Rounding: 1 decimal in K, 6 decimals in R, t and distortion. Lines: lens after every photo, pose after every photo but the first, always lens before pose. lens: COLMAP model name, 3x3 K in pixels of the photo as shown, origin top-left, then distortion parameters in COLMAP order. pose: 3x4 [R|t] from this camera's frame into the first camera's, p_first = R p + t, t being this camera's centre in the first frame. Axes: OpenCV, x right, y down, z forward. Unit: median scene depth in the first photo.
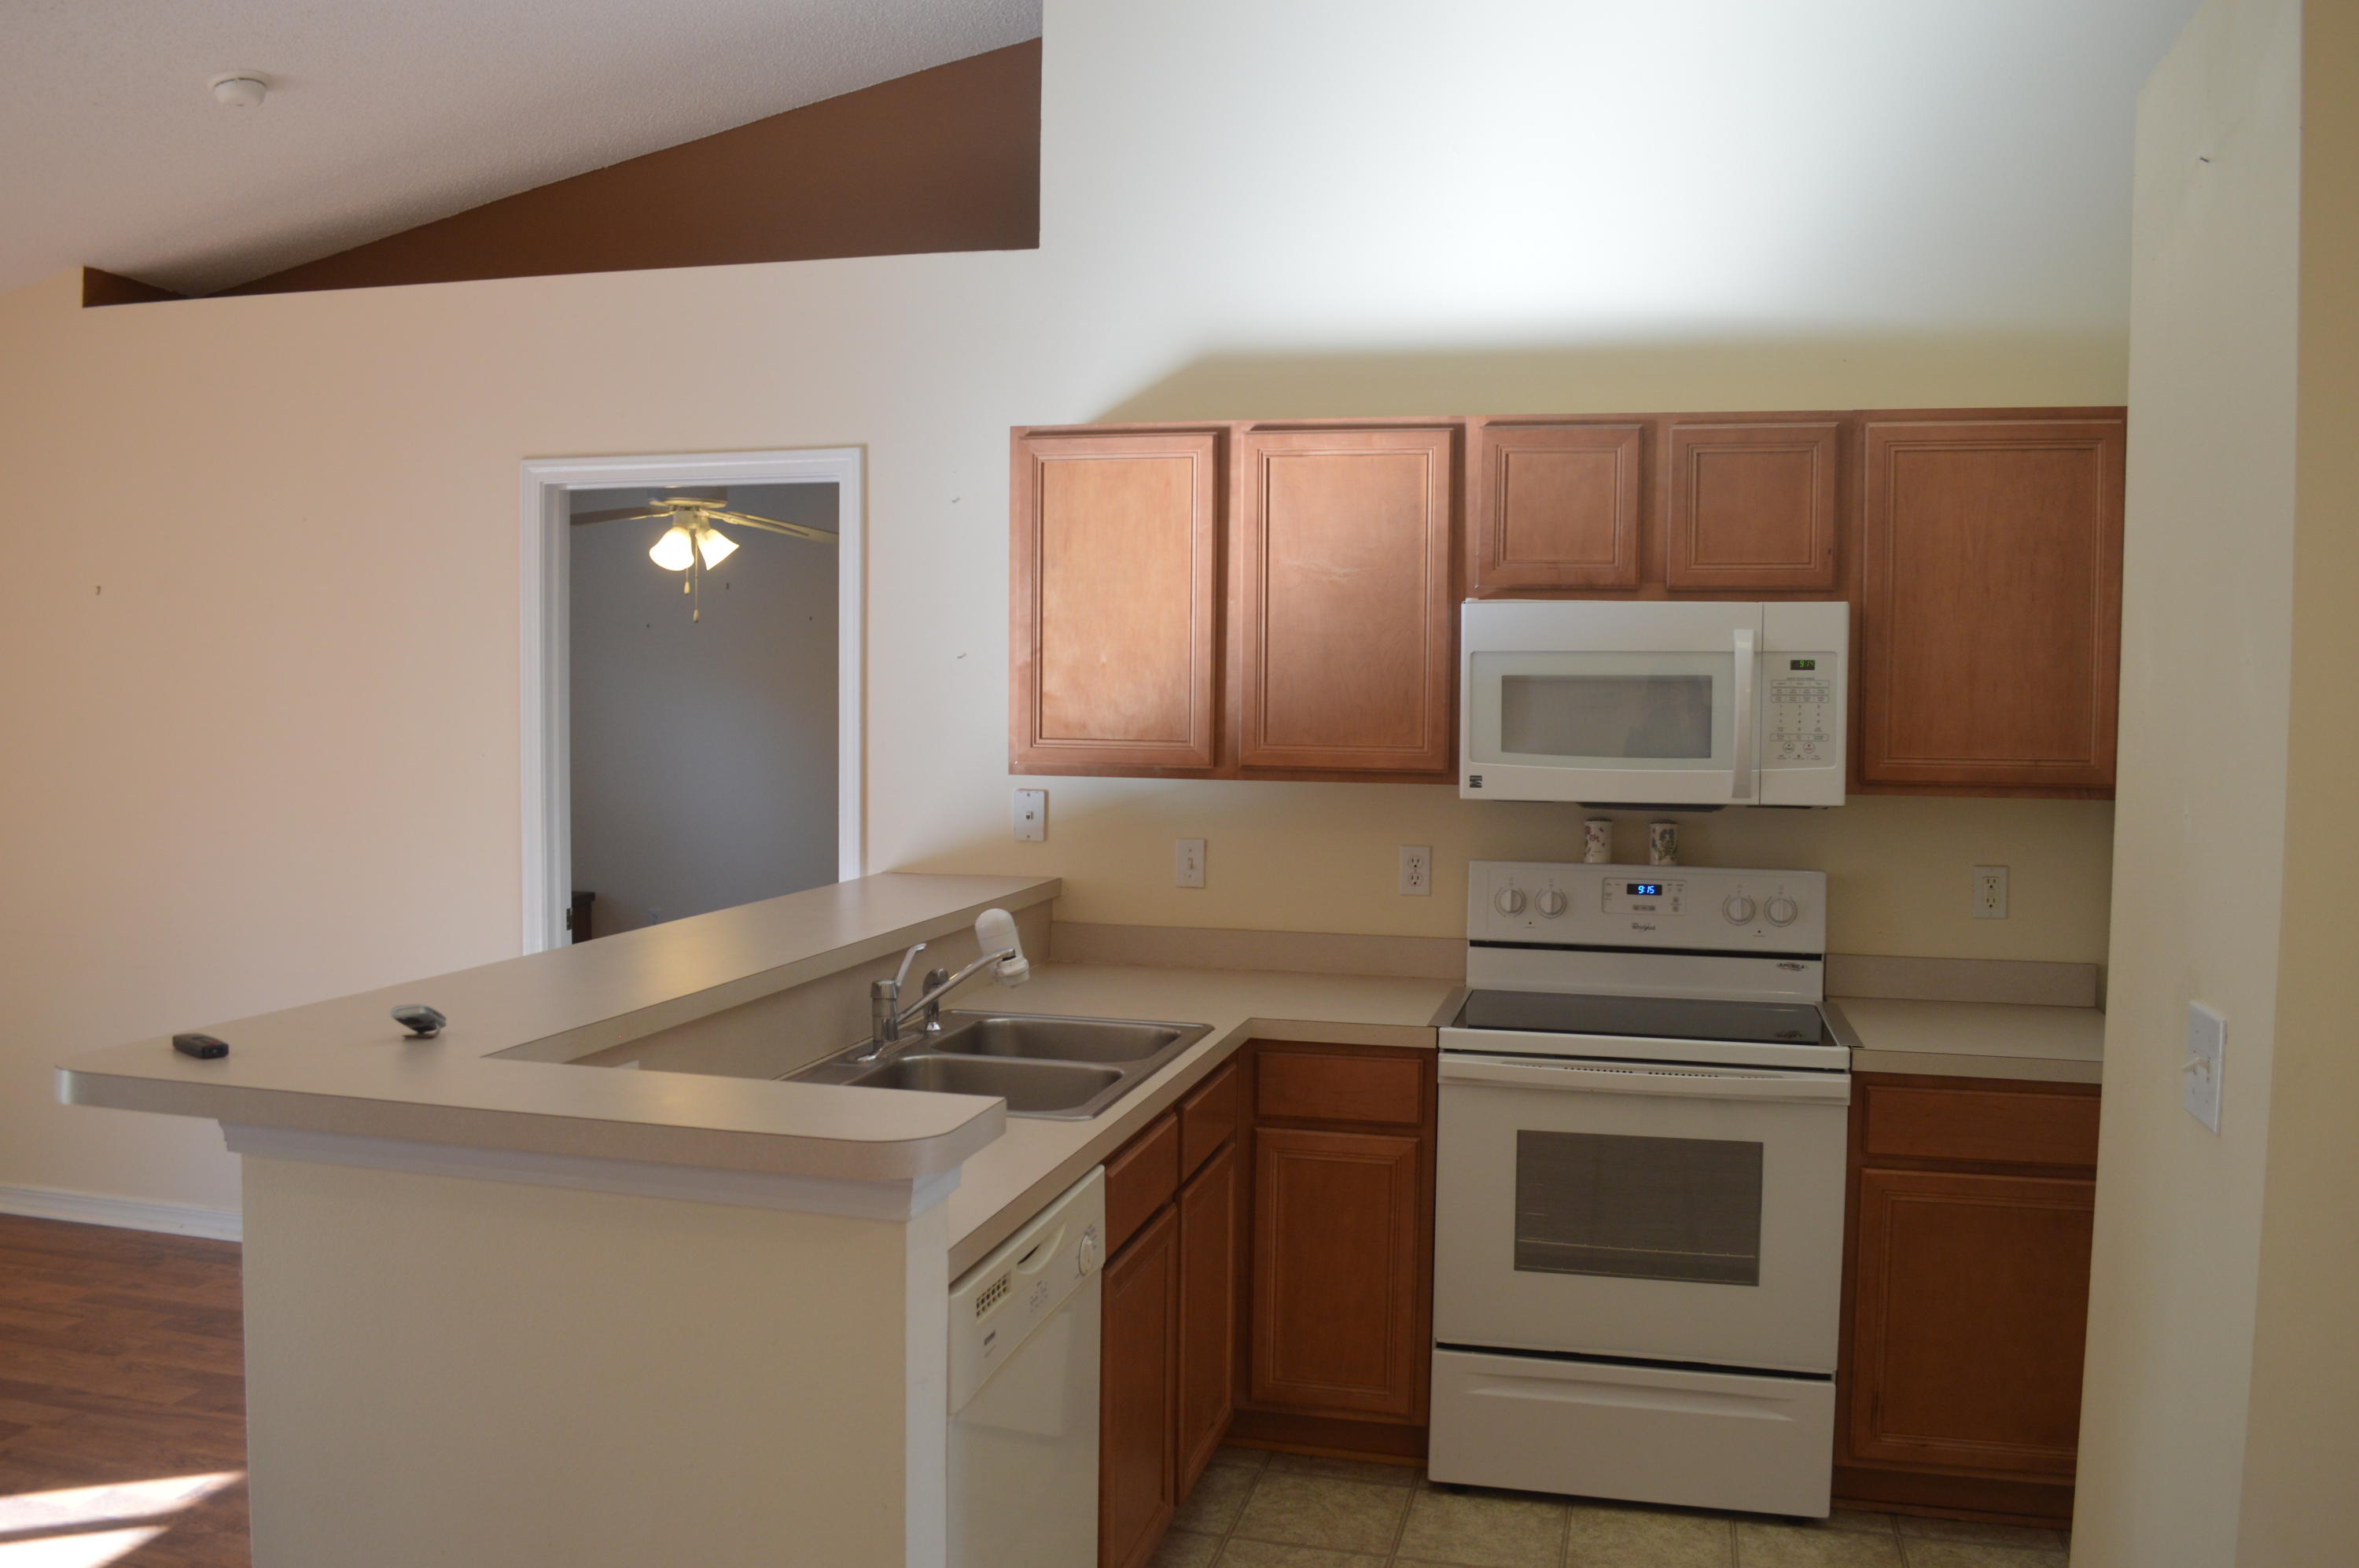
lens RADIAL K [[2087.1, 0, 1179.5], [0, 2087.1, 784.0], [0, 0, 1]] dist [-0.051398, -0.006440]
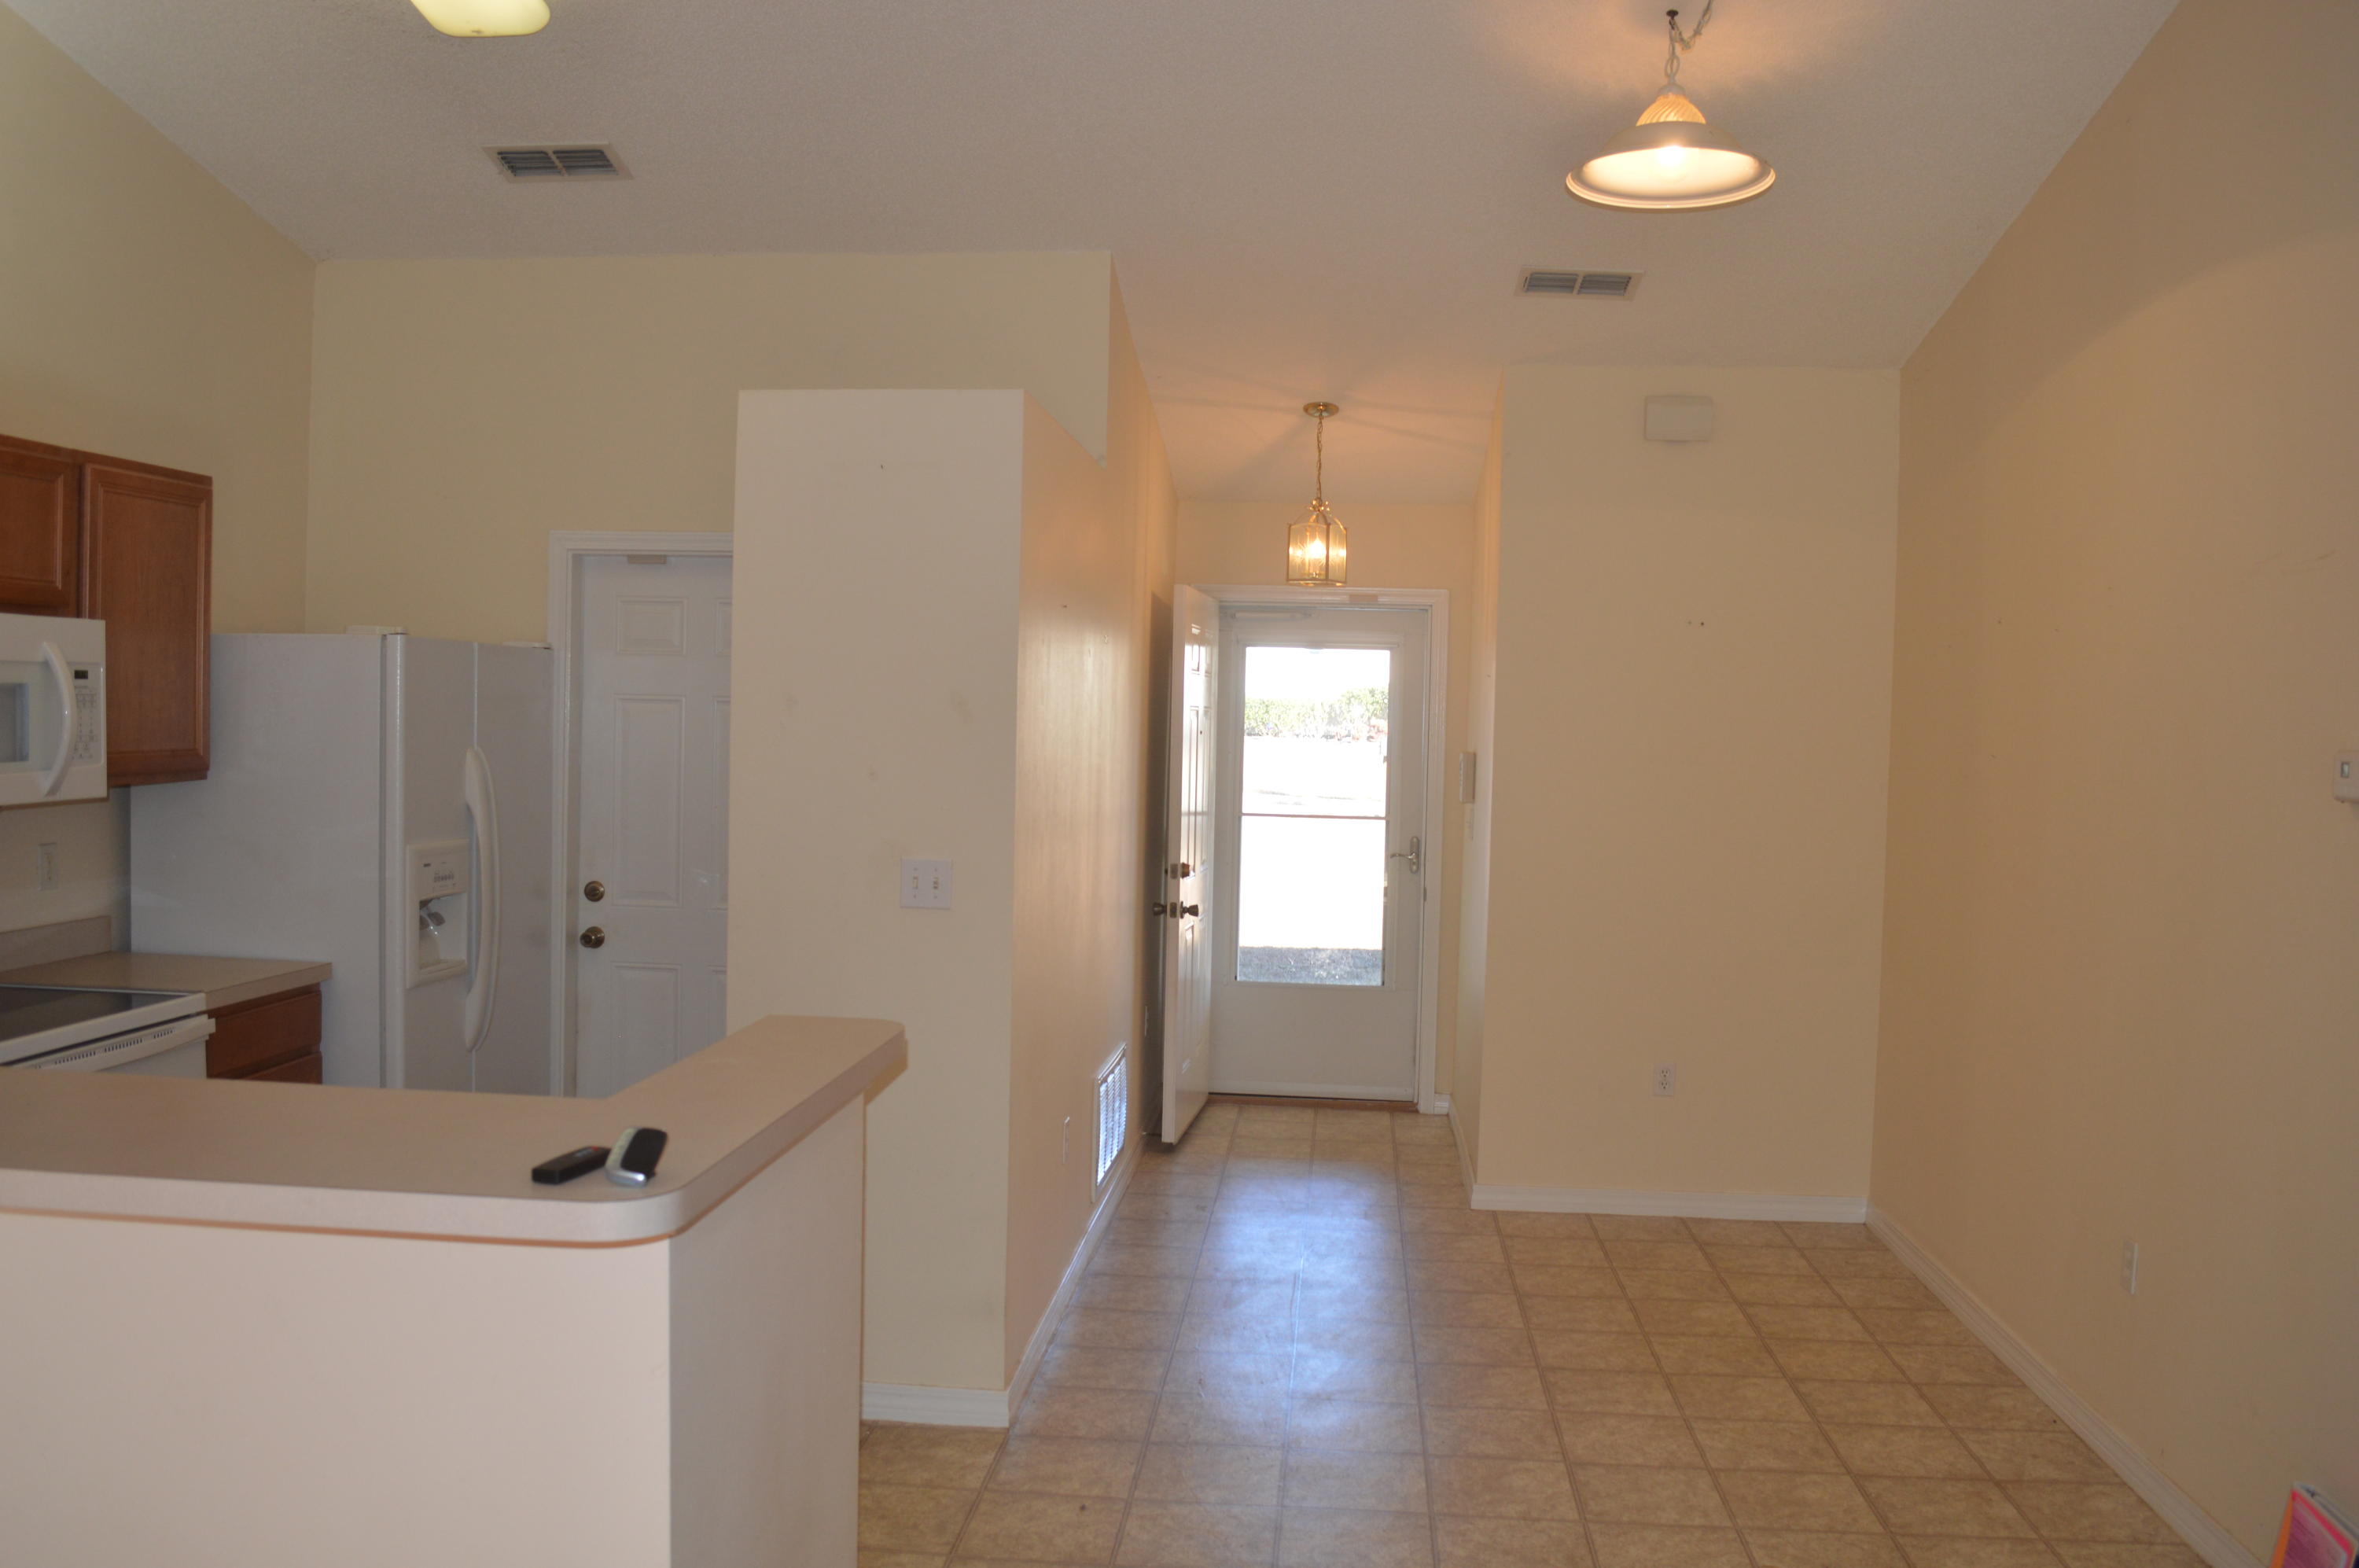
lens RADIAL K [[2087.1, 0, 1179.5], [0, 2087.1, 784.0], [0, 0, 1]] dist [-0.051398, -0.006440]
pose [[-0.181374, -0.050517, 0.982116, -0.729951], [0.032458, 0.997828, 0.057320, -0.034232], [-0.982878, 0.042274, -0.179341, 0.495218]]
